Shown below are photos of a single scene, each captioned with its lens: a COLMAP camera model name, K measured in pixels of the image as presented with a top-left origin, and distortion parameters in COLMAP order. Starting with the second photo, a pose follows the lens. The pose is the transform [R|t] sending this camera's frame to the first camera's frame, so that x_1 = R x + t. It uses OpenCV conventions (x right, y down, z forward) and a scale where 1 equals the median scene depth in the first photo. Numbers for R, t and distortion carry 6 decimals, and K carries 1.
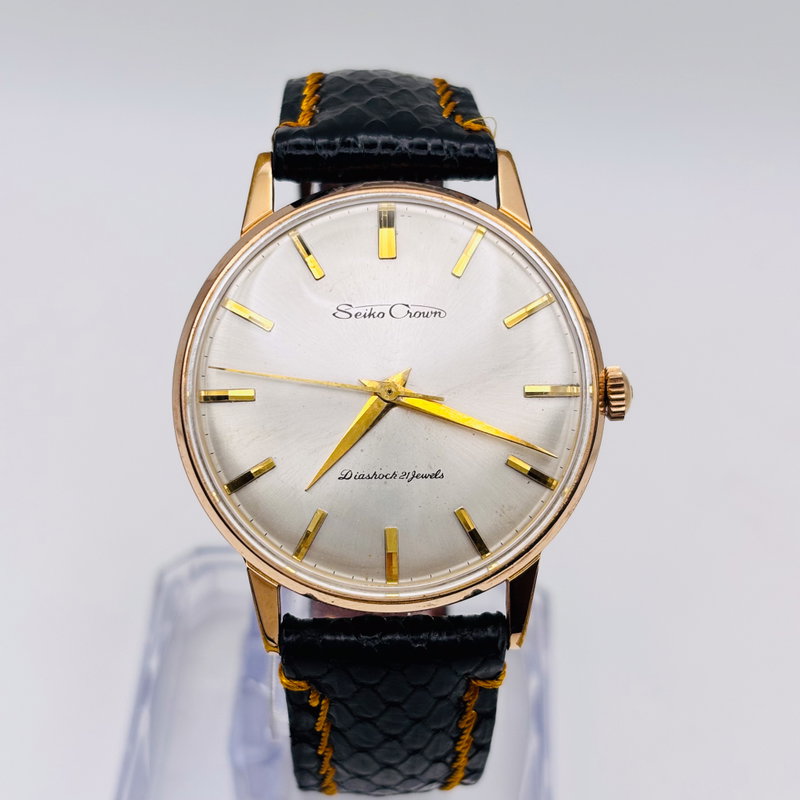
lens RADIAL K [[1721.2, 0, 400.0], [0, 1721.2, 400.0], [0, 0, 1]] dist [0.053469, 0.253045]
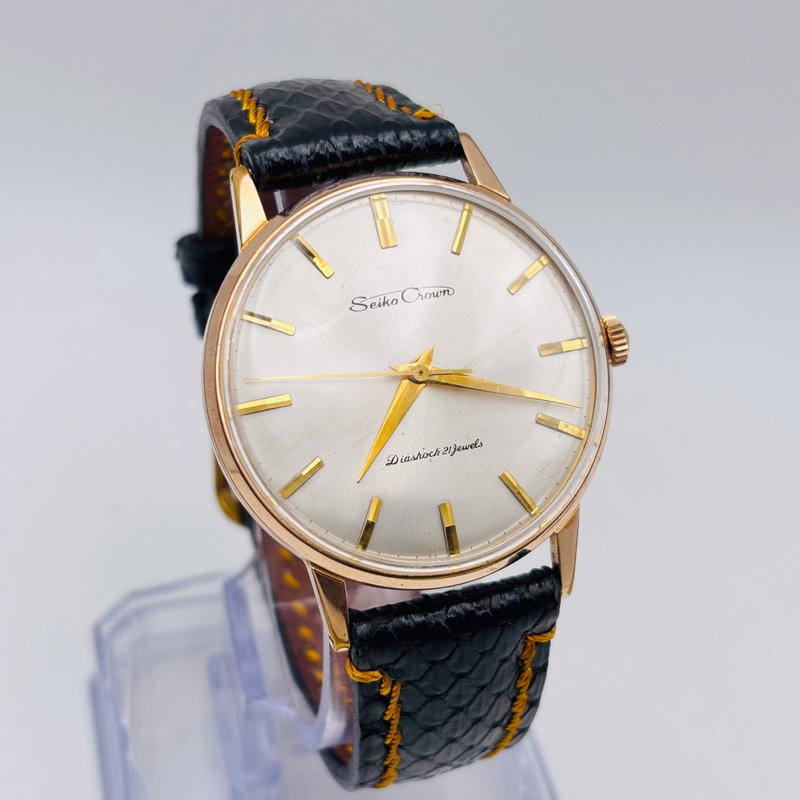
lens RADIAL K [[1721.2, 0, 400.0], [0, 1721.2, 400.0], [0, 0, 1]] dist [0.053469, 0.253045]
pose [[0.958668, -0.173826, 0.225257, -0.240825], [0.180375, 0.983560, -0.008665, 0.017211], [-0.220048, 0.048938, 0.974261, -0.000306]]
